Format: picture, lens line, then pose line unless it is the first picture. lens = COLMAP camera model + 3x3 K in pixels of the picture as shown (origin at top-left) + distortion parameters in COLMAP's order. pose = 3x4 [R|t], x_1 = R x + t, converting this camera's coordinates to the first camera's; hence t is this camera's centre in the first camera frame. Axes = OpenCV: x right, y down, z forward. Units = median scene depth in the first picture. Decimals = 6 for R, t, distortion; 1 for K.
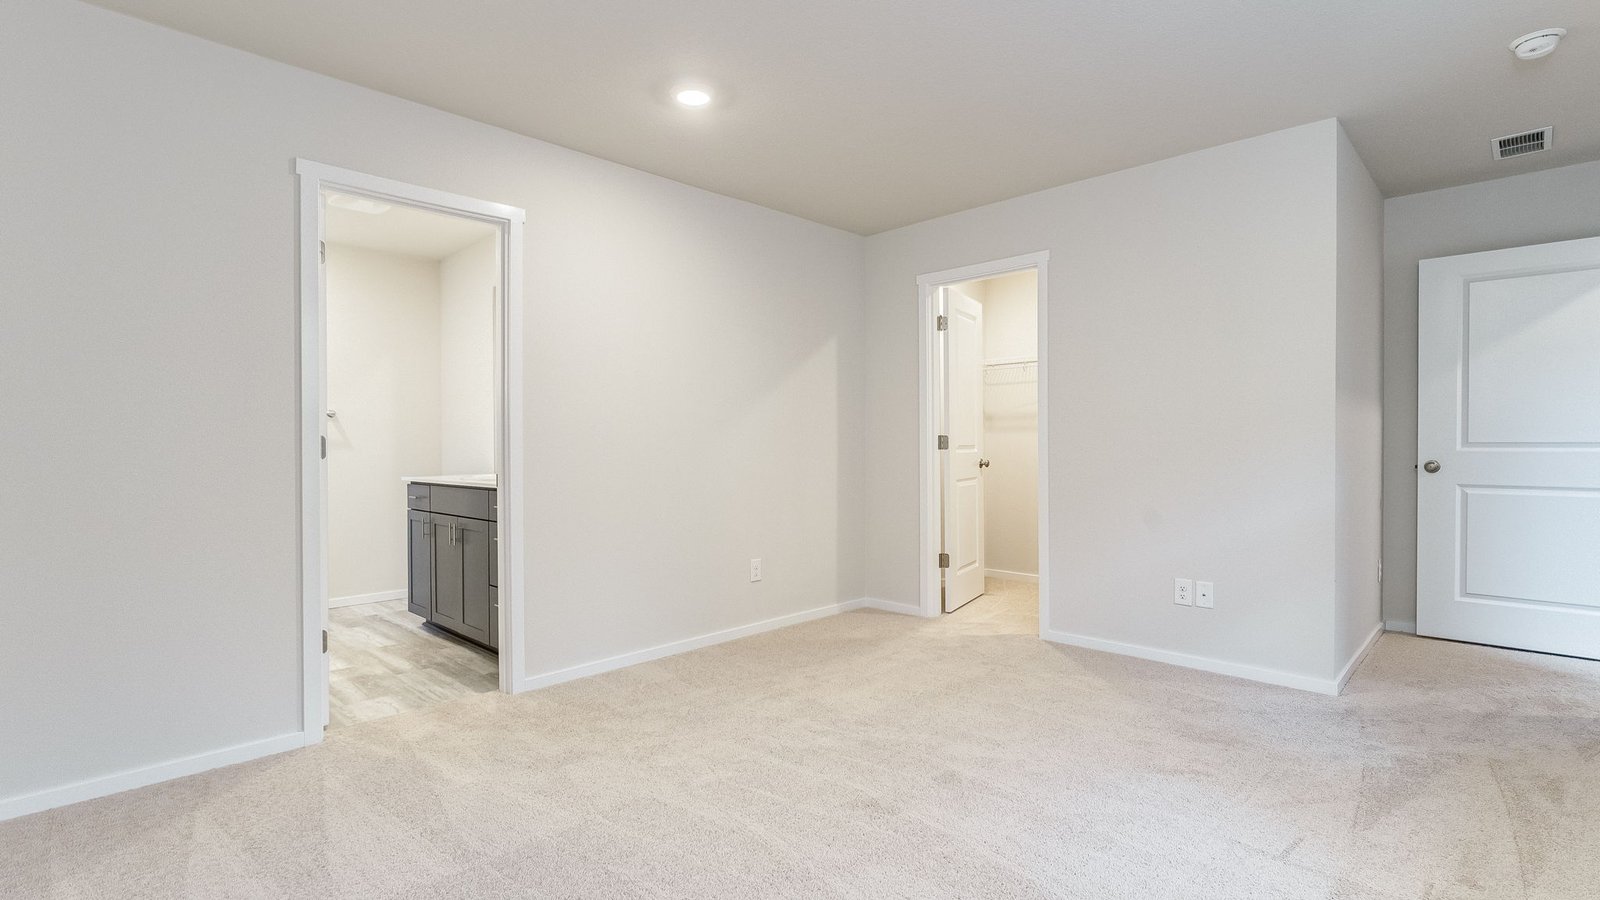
lens RADIAL K [[744.3, 0, 788.1], [0, 744.3, 449.3], [0, 0, 1]] dist [-0.002897, -0.000120]
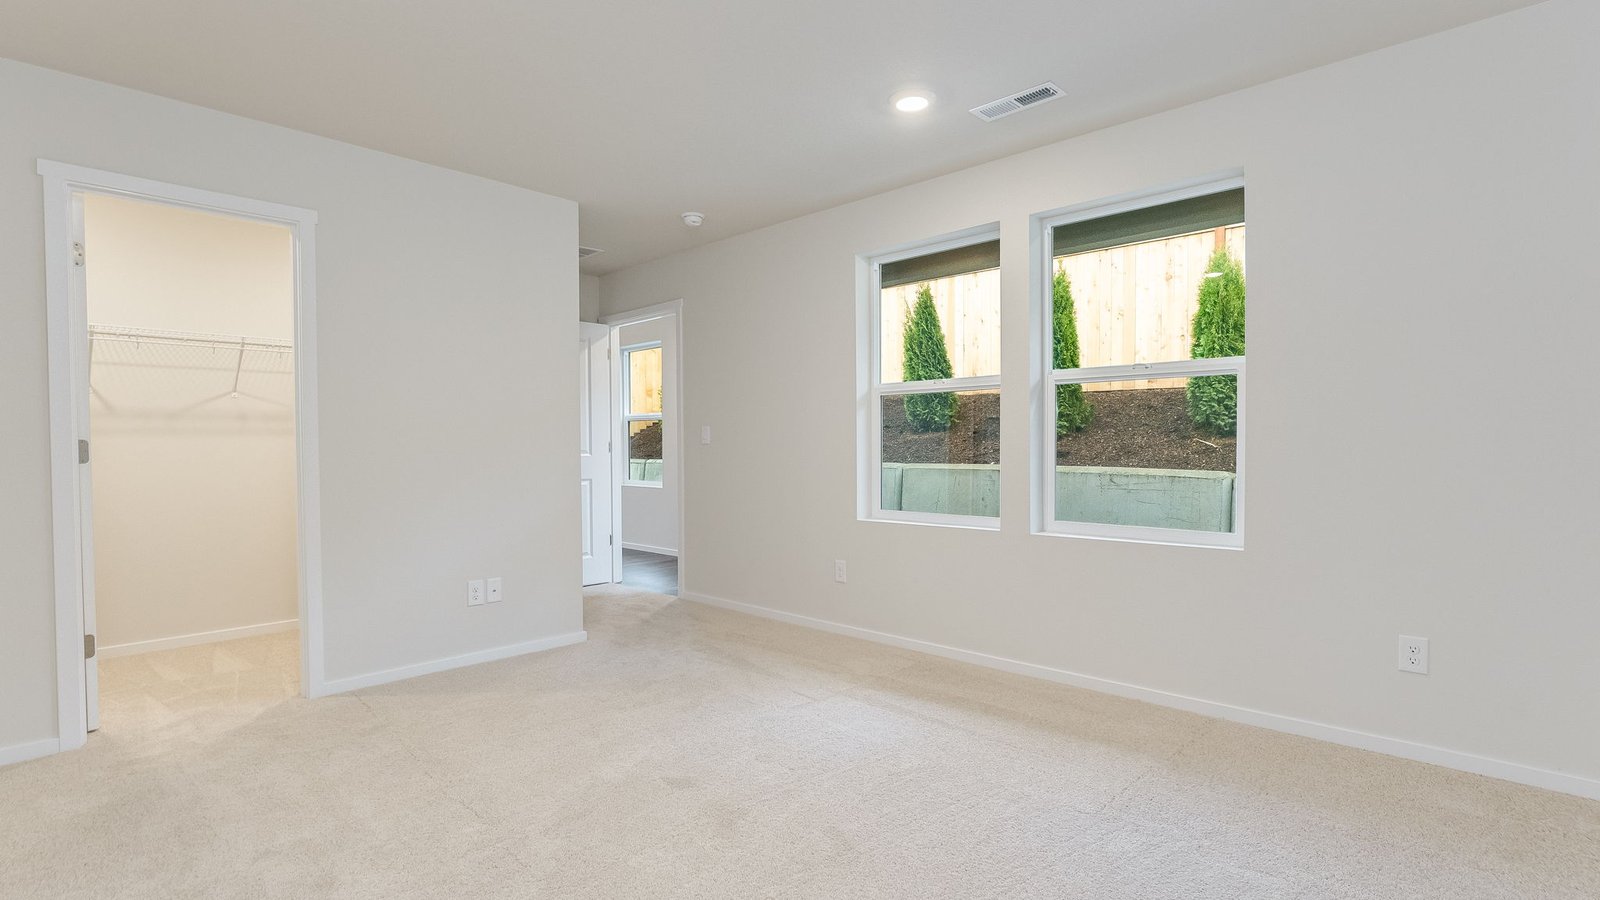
lens RADIAL K [[744.3, 0, 785.8], [0, 744.3, 462.0], [0, 0, 1]] dist [-0.002897, -0.000120]
pose [[0.001522, -0.016625, 0.999861, -0.519684], [0.014967, 0.999750, 0.016600, -0.003509], [-0.999887, 0.014940, 0.001771, 0.564110]]
